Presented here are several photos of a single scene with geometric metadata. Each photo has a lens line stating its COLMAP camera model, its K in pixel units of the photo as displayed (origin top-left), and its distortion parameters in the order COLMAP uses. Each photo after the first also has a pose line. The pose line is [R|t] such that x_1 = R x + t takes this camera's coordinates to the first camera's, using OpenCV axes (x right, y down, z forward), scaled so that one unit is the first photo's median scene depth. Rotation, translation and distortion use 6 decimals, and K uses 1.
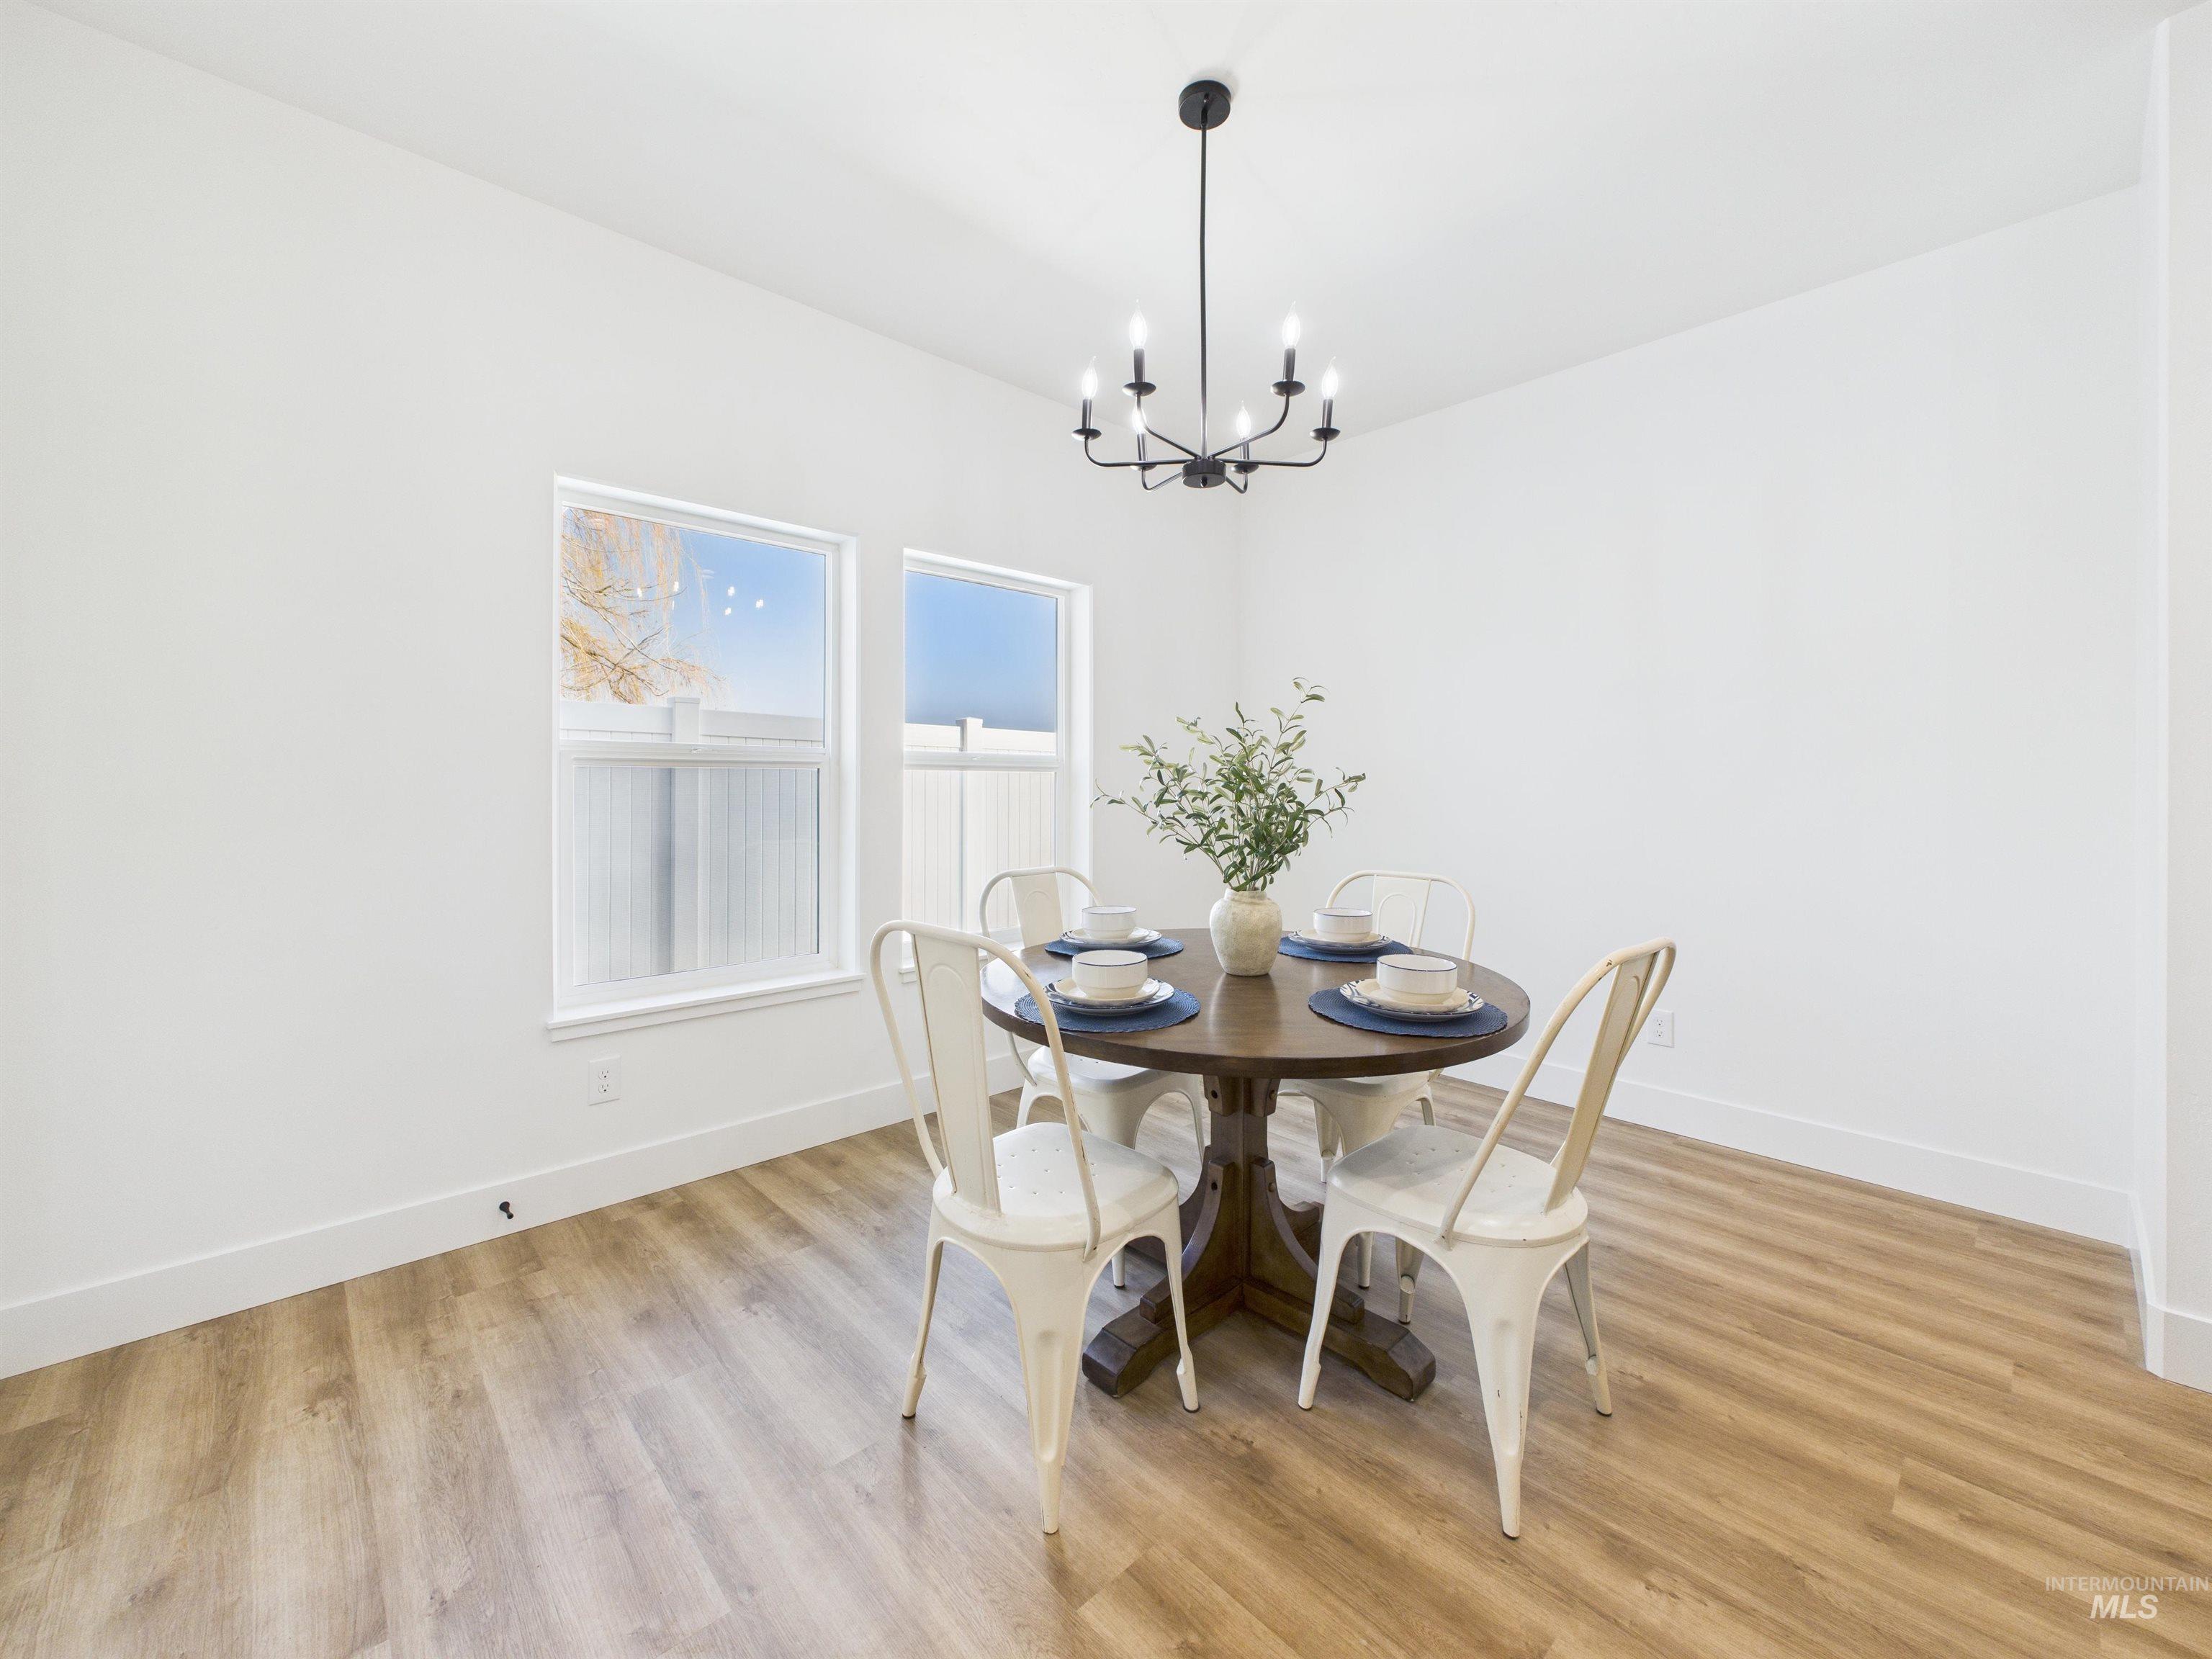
lens RADIAL K [[886.9, 0, 1102.8], [0, 886.9, 778.2], [0, 0, 1]] dist [0.001438, -0.000043]
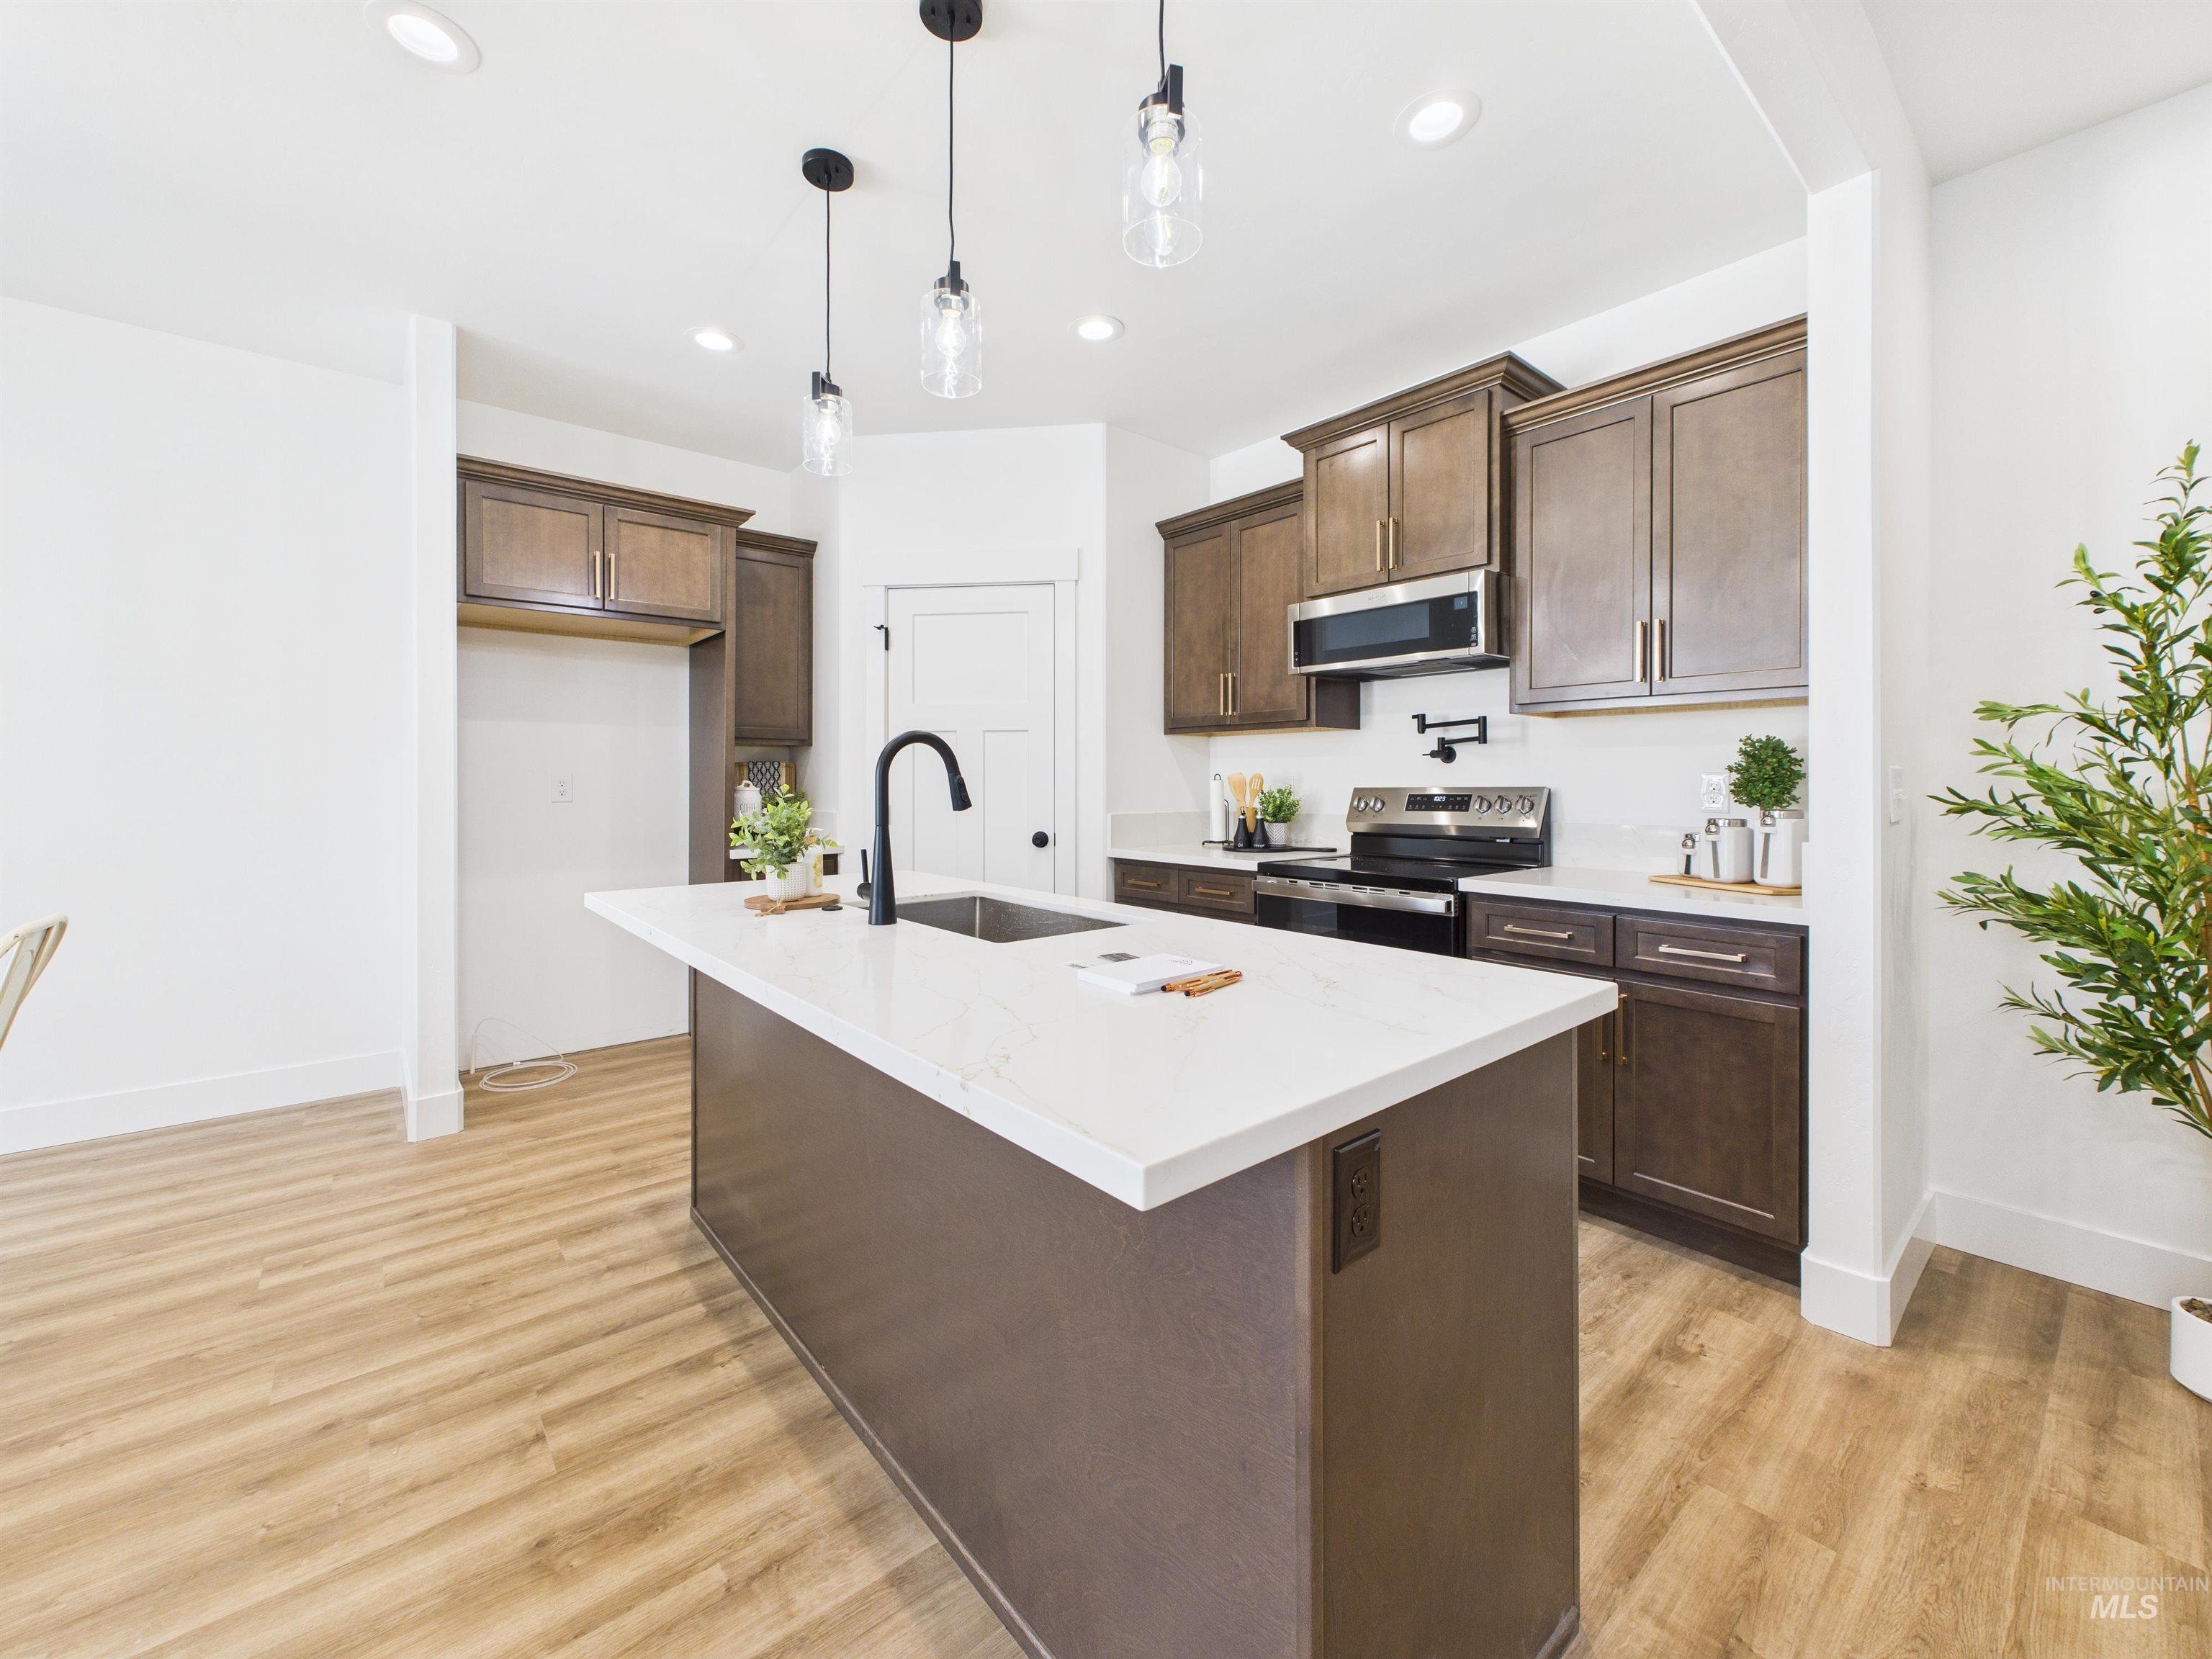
lens RADIAL K [[886.9, 0, 1102.8], [0, 886.9, 778.2], [0, 0, 1]] dist [0.001438, -0.000043]
pose [[0.047069, 0.003594, 0.998885, -0.385220], [-0.007161, 0.999969, -0.003260, 0.001458], [-0.998866, -0.007000, 0.047093, -0.336460]]
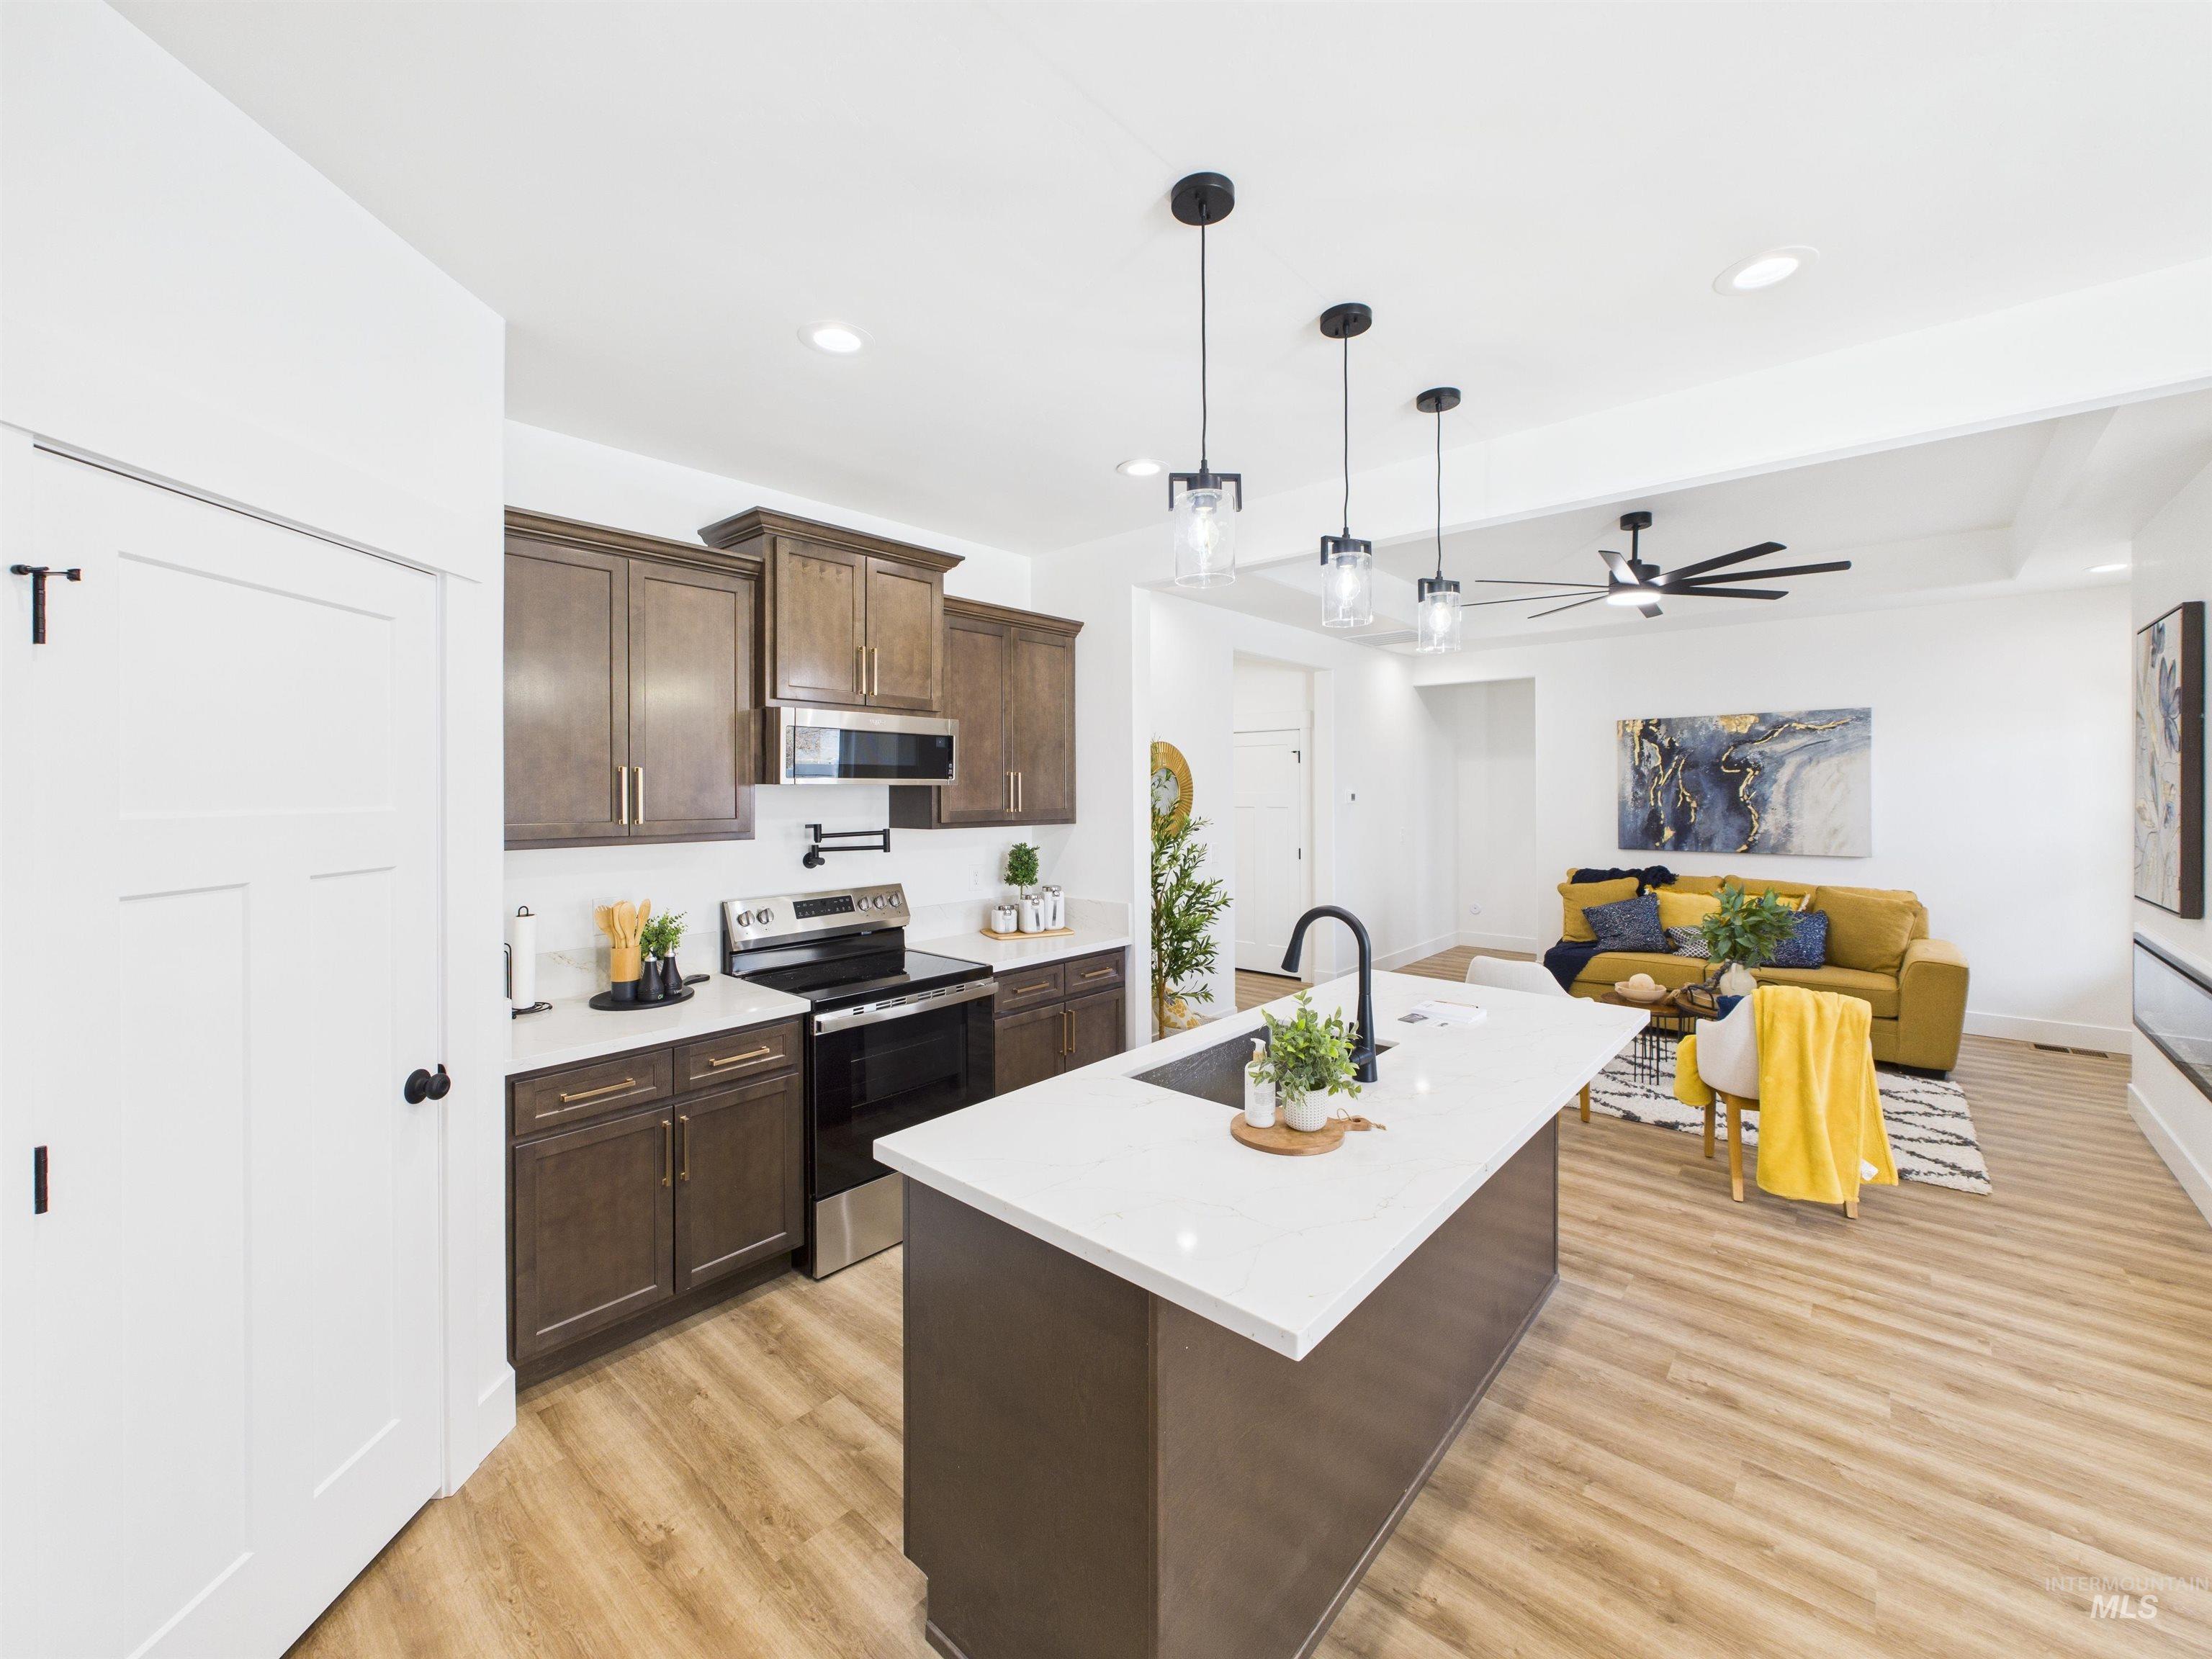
lens RADIAL K [[889.5, 0, 1103.6], [0, 889.5, 787.5], [0, 0, 1]] dist [0.002796, 0.000054]
pose [[-0.995007, 0.000724, -0.099800, 1.049787], [0.001485, 0.999970, -0.007559, -0.204807], [0.099792, -0.007670, -0.994979, 1.063997]]
